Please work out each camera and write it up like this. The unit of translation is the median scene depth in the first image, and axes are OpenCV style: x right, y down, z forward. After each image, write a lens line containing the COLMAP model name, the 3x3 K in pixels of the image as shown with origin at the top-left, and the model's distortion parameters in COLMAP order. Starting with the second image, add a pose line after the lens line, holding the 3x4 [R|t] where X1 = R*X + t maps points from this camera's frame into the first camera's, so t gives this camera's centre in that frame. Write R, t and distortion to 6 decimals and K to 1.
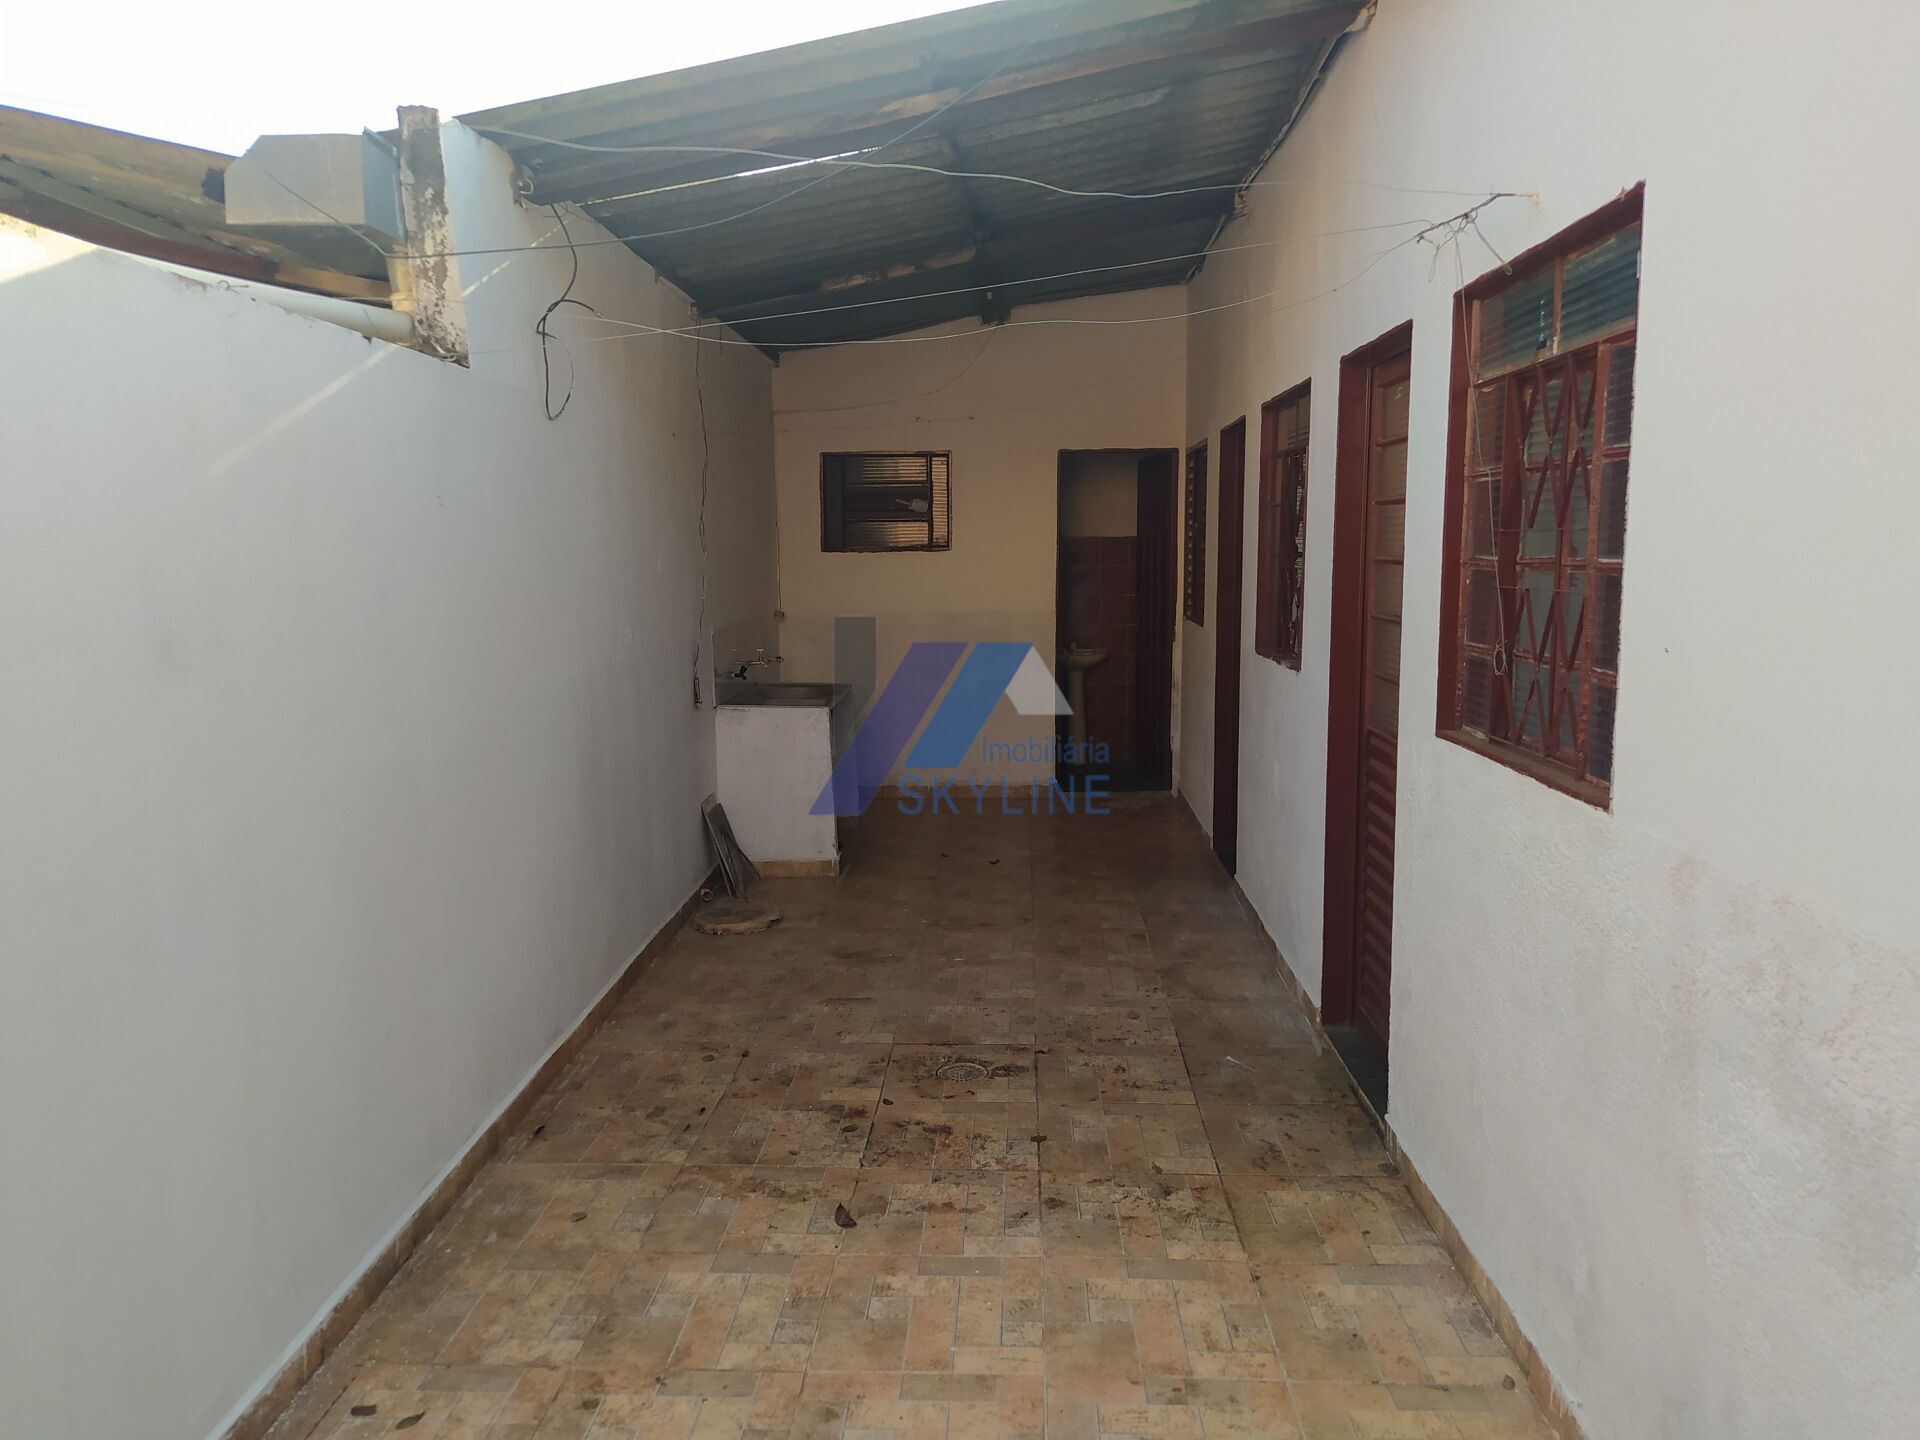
lens RADIAL K [[1433.9, 0, 960.0], [0, 1433.9, 720.0], [0, 0, 1]] dist [0.112106, -0.153991]
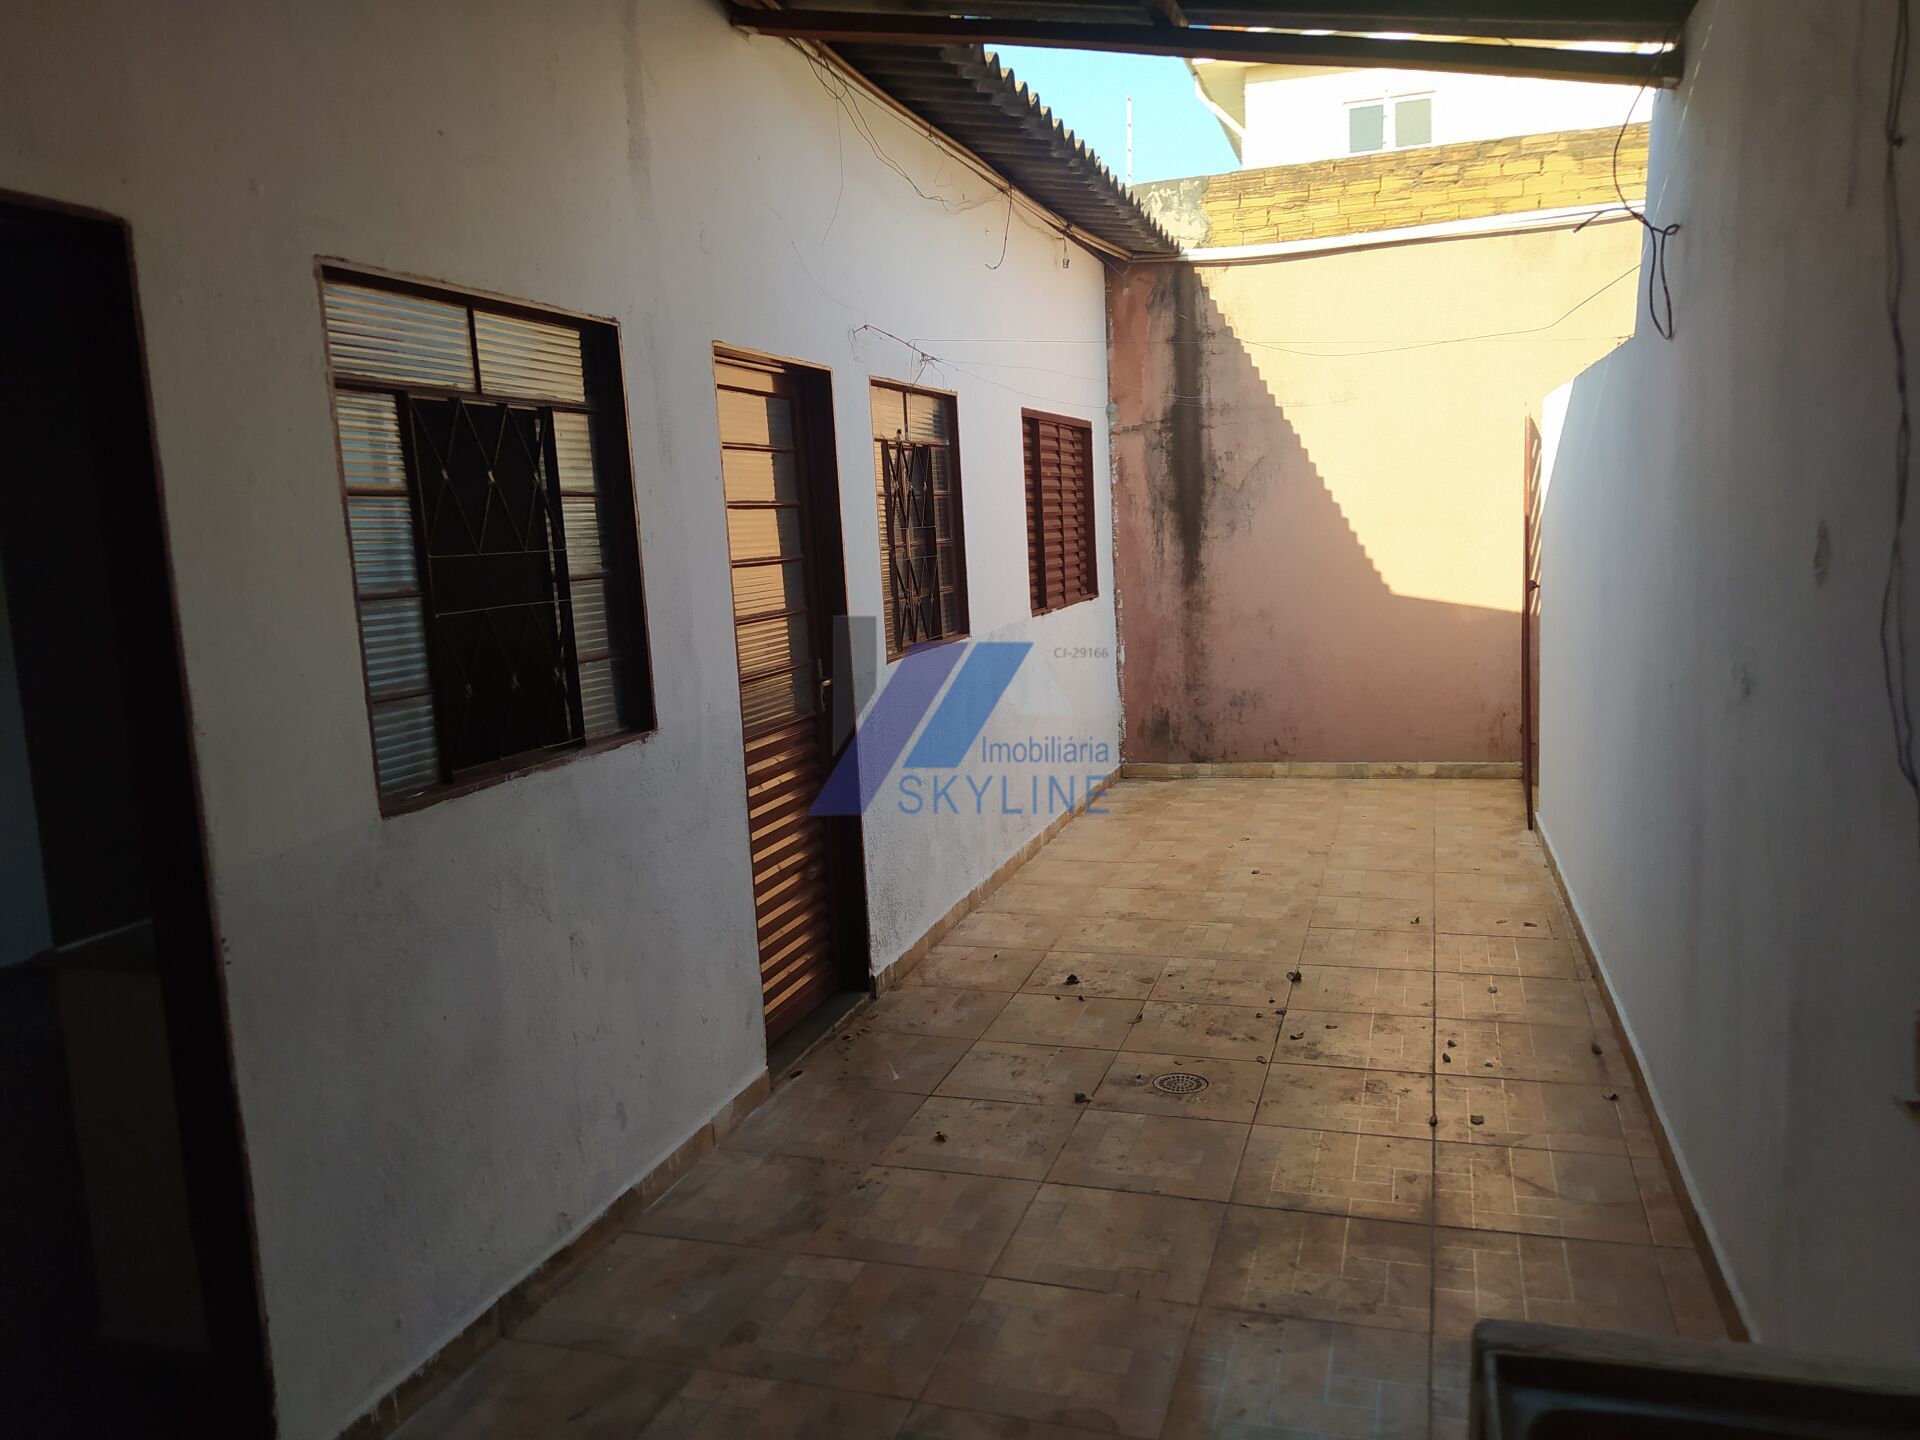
lens RADIAL K [[1433.9, 0, 960.0], [0, 1433.9, 720.0], [0, 0, 1]] dist [0.112106, -0.153991]
pose [[-0.961745, 0.013346, 0.273622, -0.142546], [0.086514, 0.962494, 0.257140, -0.283022], [-0.259928, 0.270976, -0.926828, 2.156029]]
